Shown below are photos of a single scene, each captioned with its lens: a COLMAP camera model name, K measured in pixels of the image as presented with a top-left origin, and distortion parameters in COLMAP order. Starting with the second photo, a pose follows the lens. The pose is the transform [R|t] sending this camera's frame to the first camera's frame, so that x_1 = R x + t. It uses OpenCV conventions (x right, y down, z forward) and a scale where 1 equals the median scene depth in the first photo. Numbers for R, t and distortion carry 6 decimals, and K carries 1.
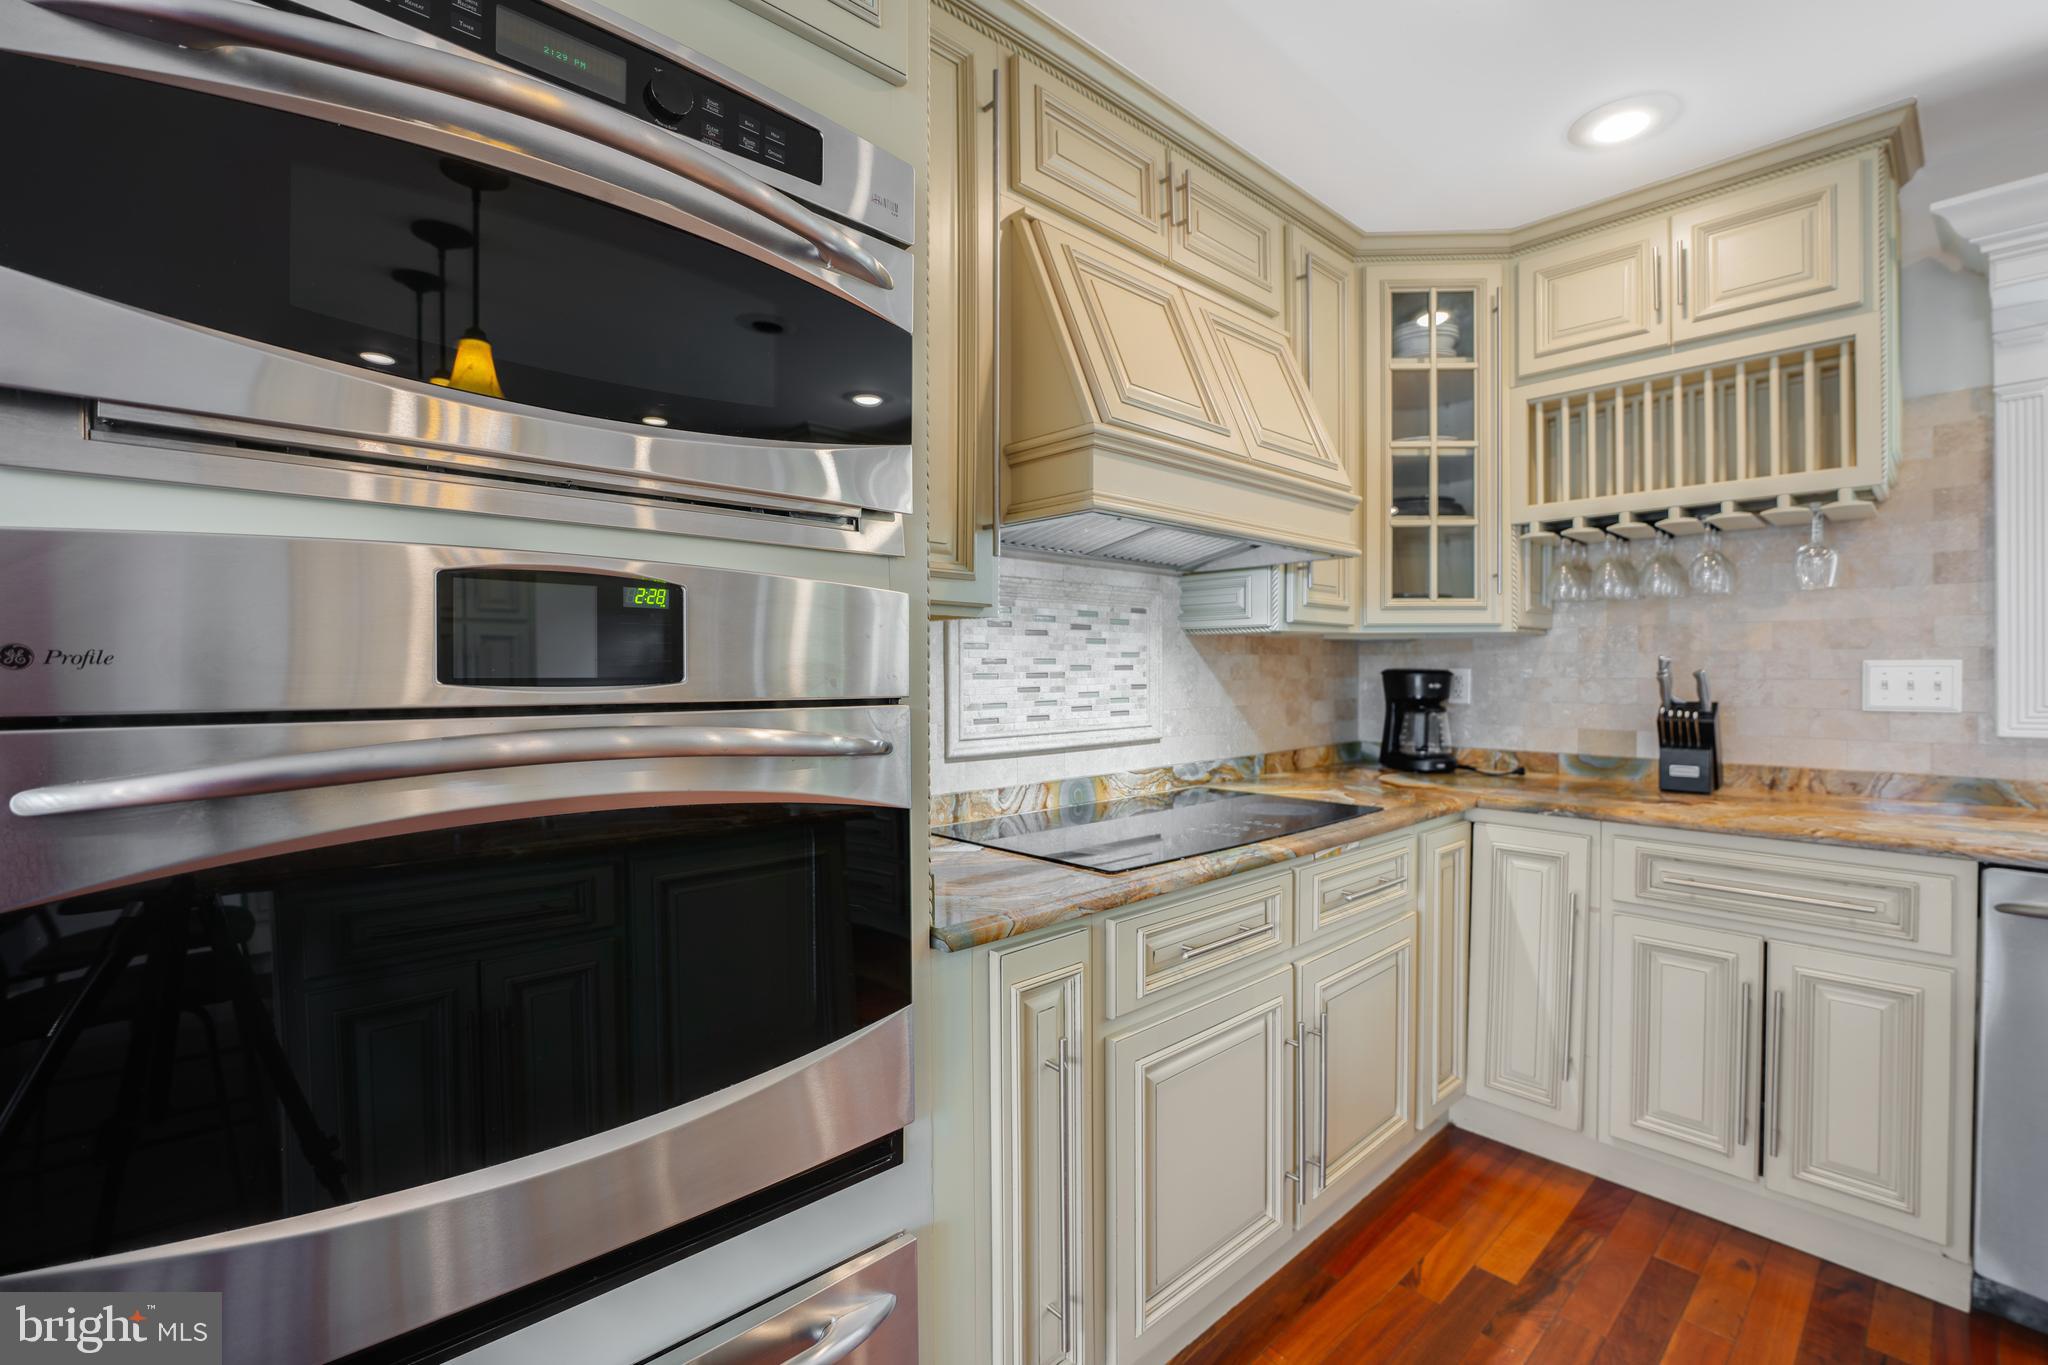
lens RADIAL K [[872.8, 0, 1016.9], [0, 872.8, 680.5], [0, 0, 1]] dist [-0.028153, 0.001284]
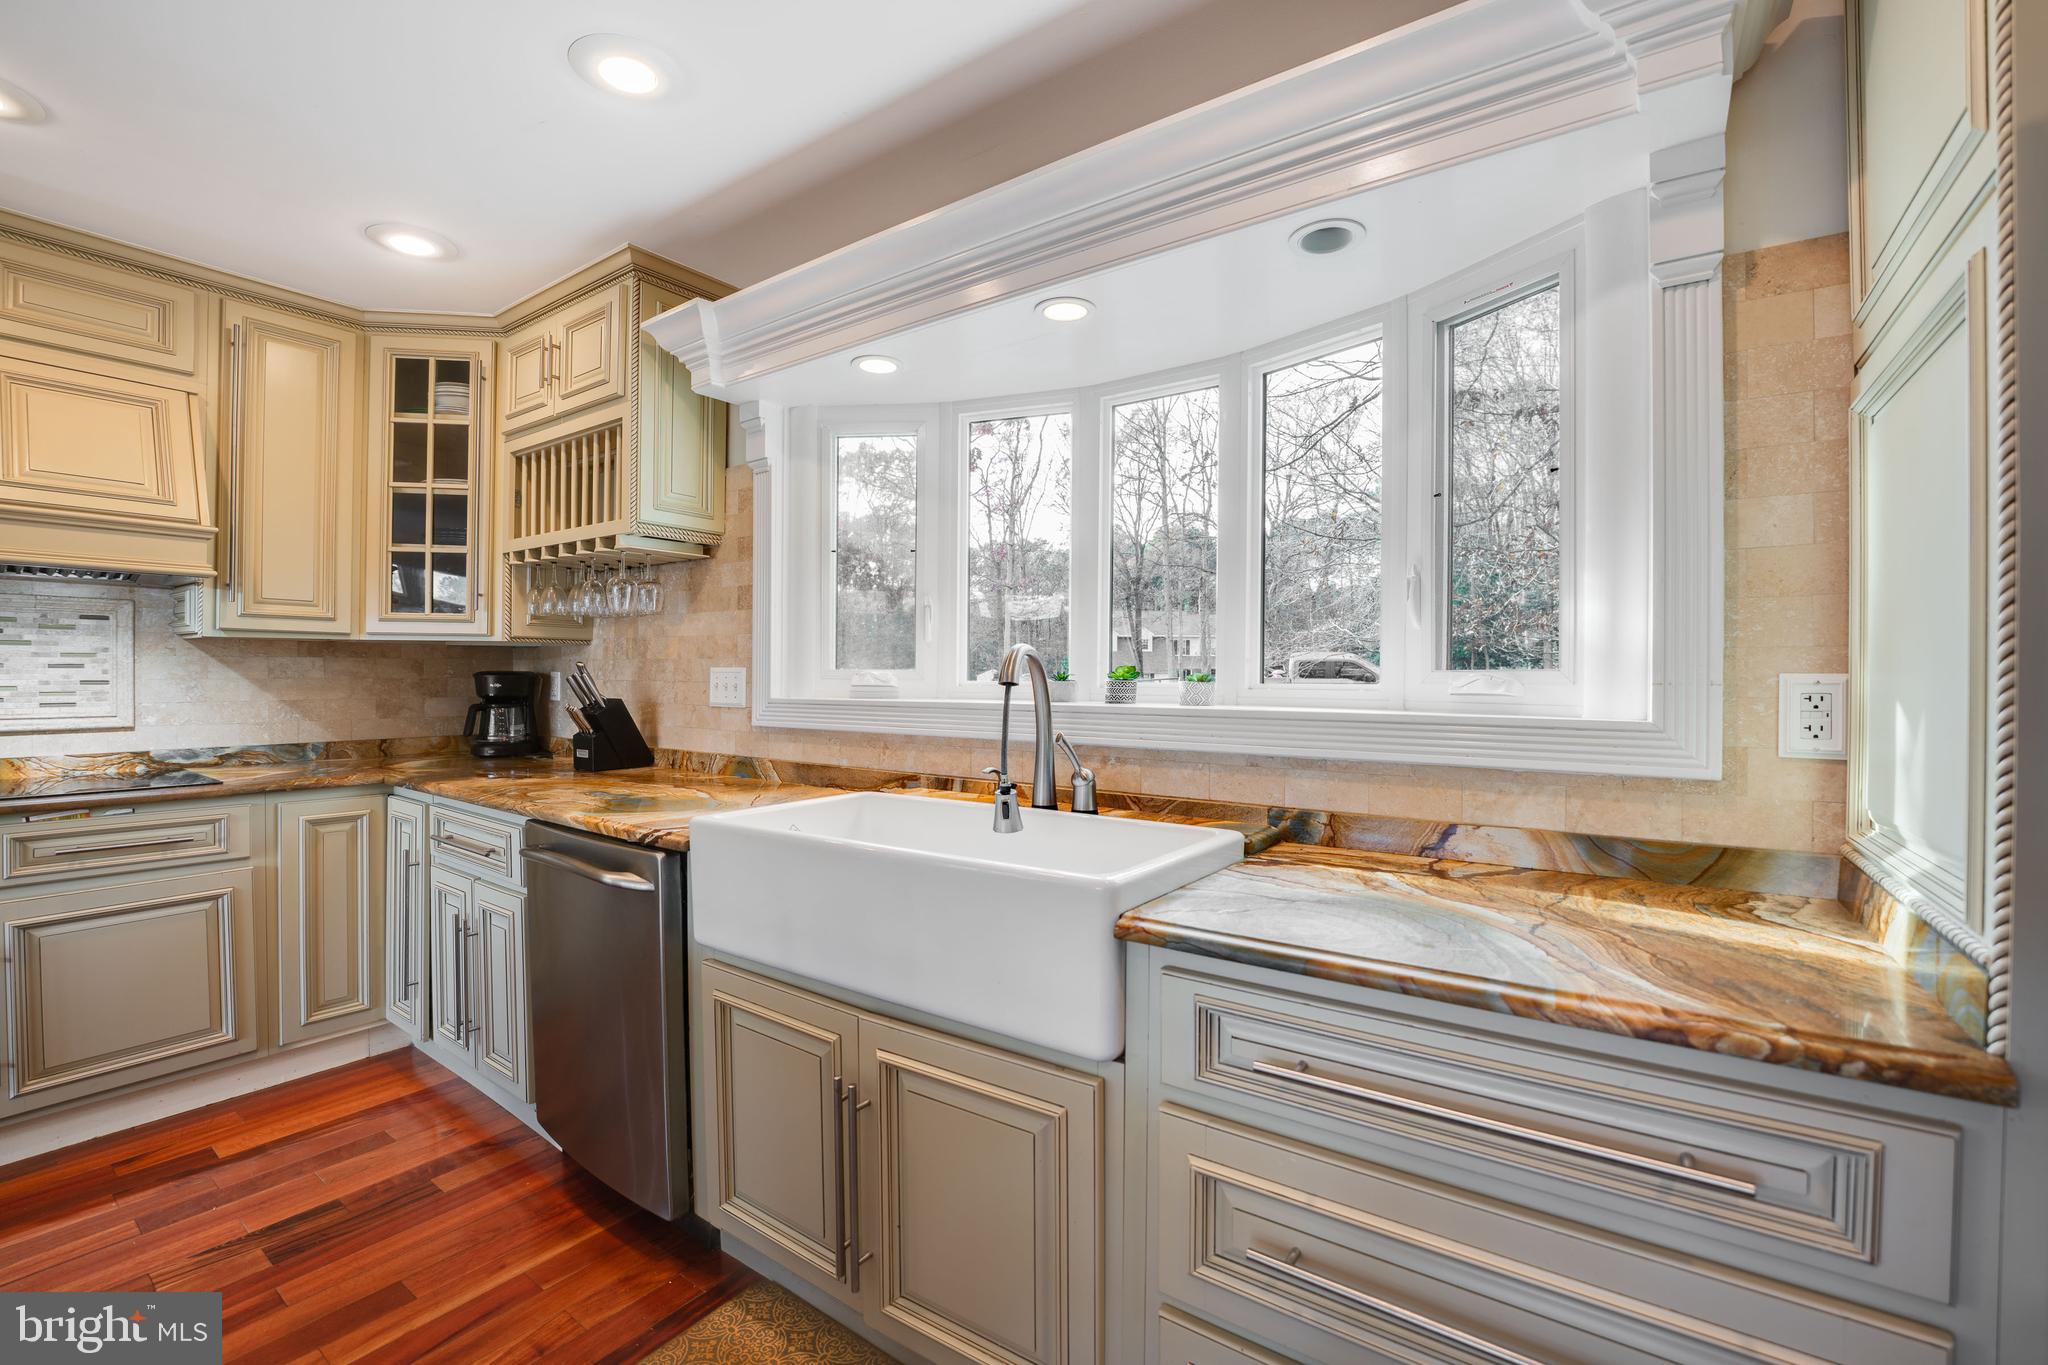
lens RADIAL K [[838.1, 0, 946.8], [0, 838.1, 670.4], [0, 0, 1]] dist [-0.026653, 0.002146]
pose [[0.978073, 0.010640, 0.207993, 1.027850], [-0.007724, 0.999860, -0.014827, -0.002383], [-0.208121, 0.012896, 0.978018, -0.305181]]
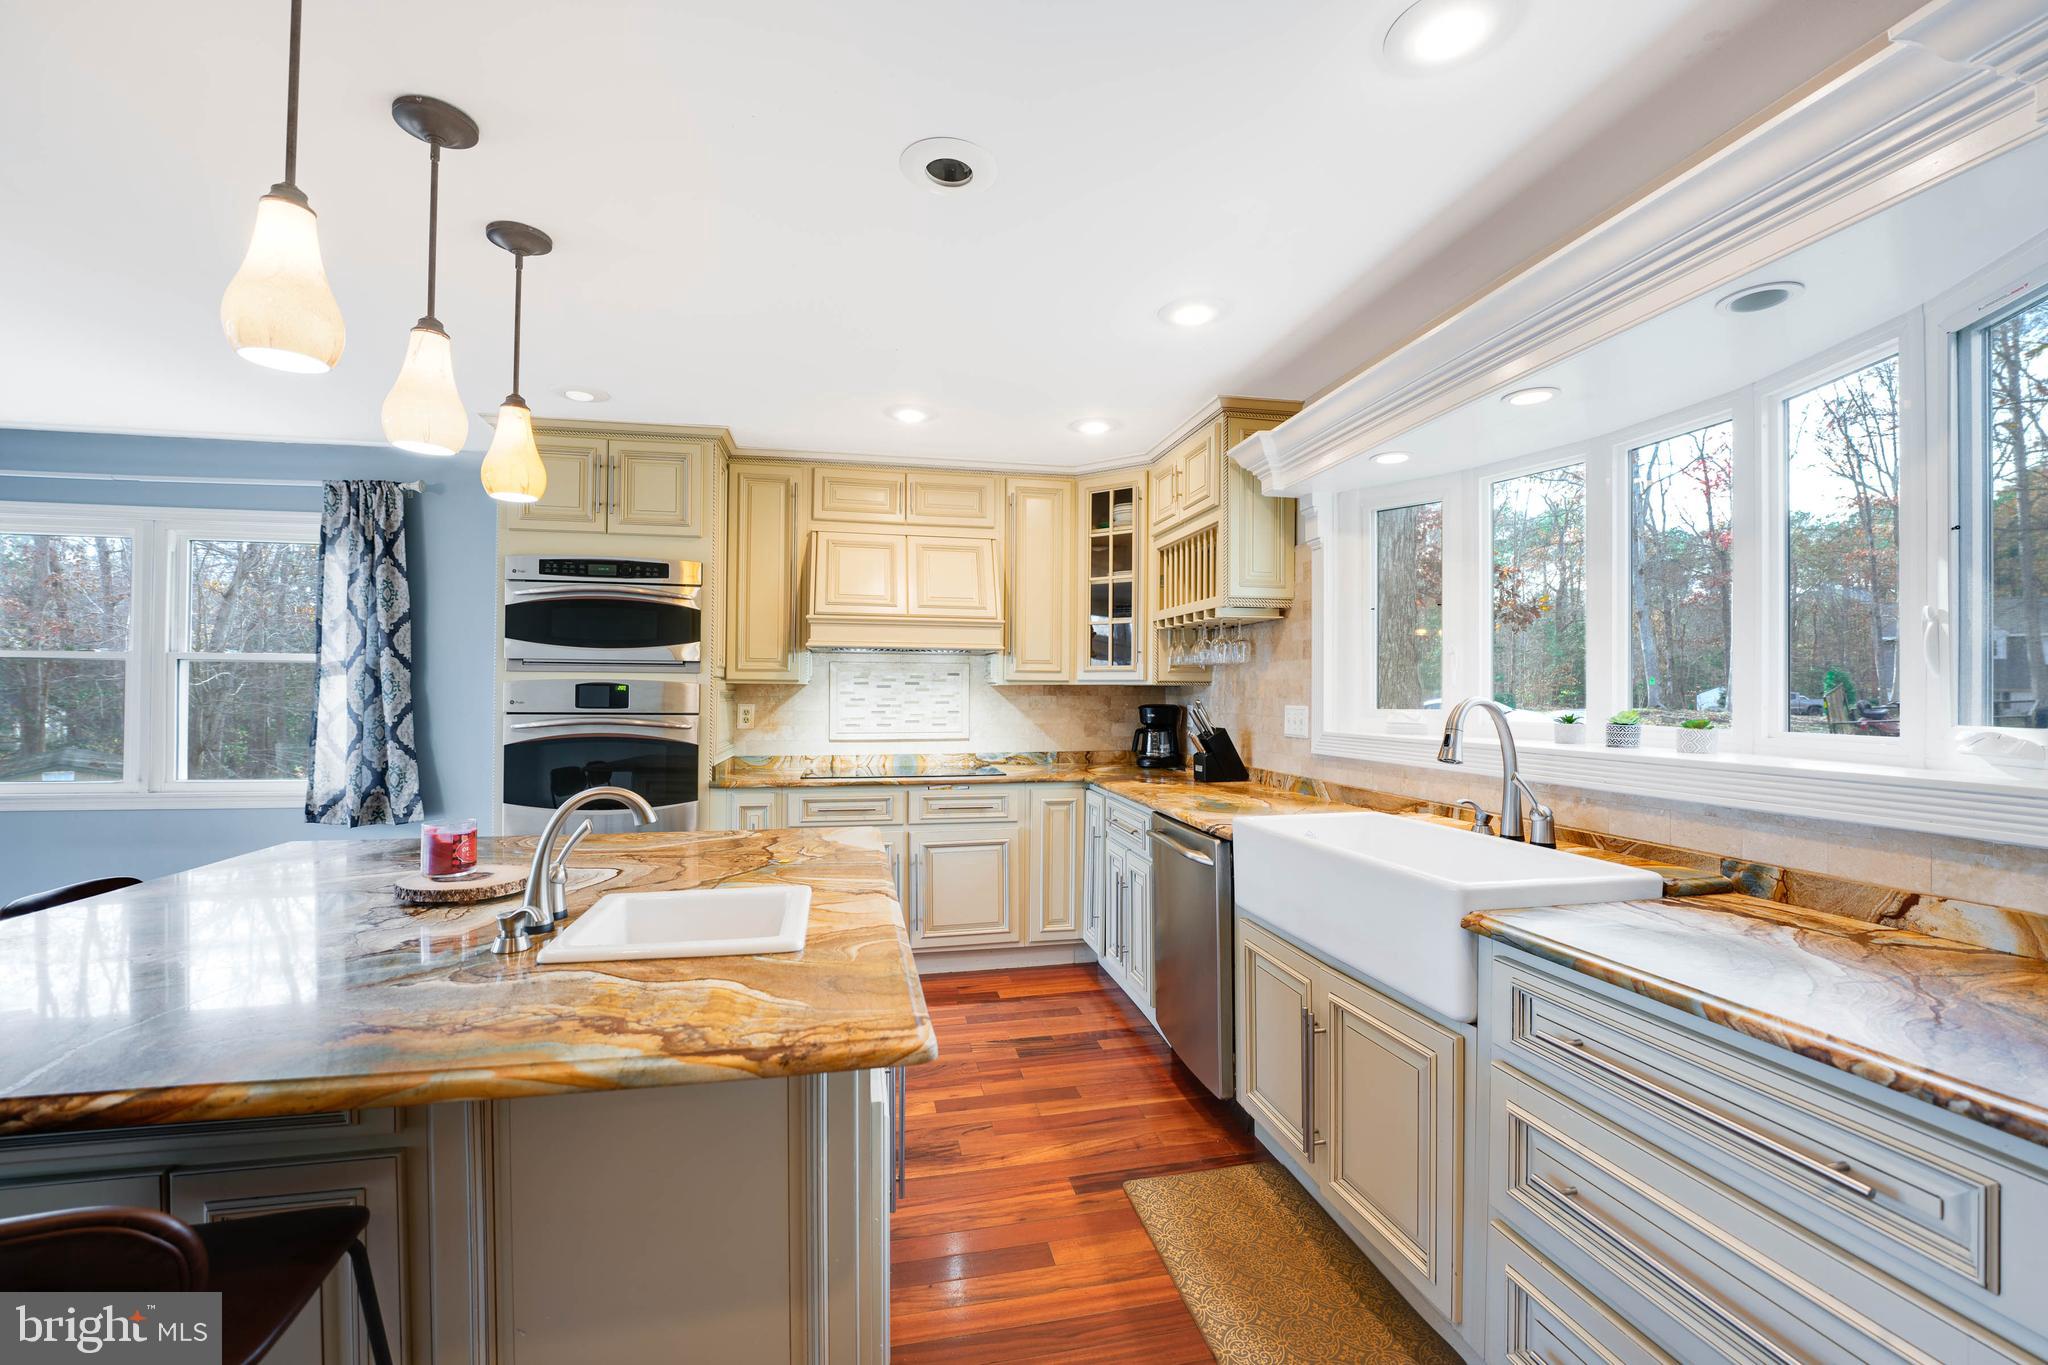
lens RADIAL K [[838.1, 0, 1026.9], [0, 838.1, 689.9], [0, 0, 1]] dist [-0.026653, 0.002146]
pose [[0.868585, 0.008539, -0.495467, 1.275993], [-0.014697, 0.999856, -0.008533, -0.030546], [0.495323, 0.014693, 0.868585, -0.604804]]
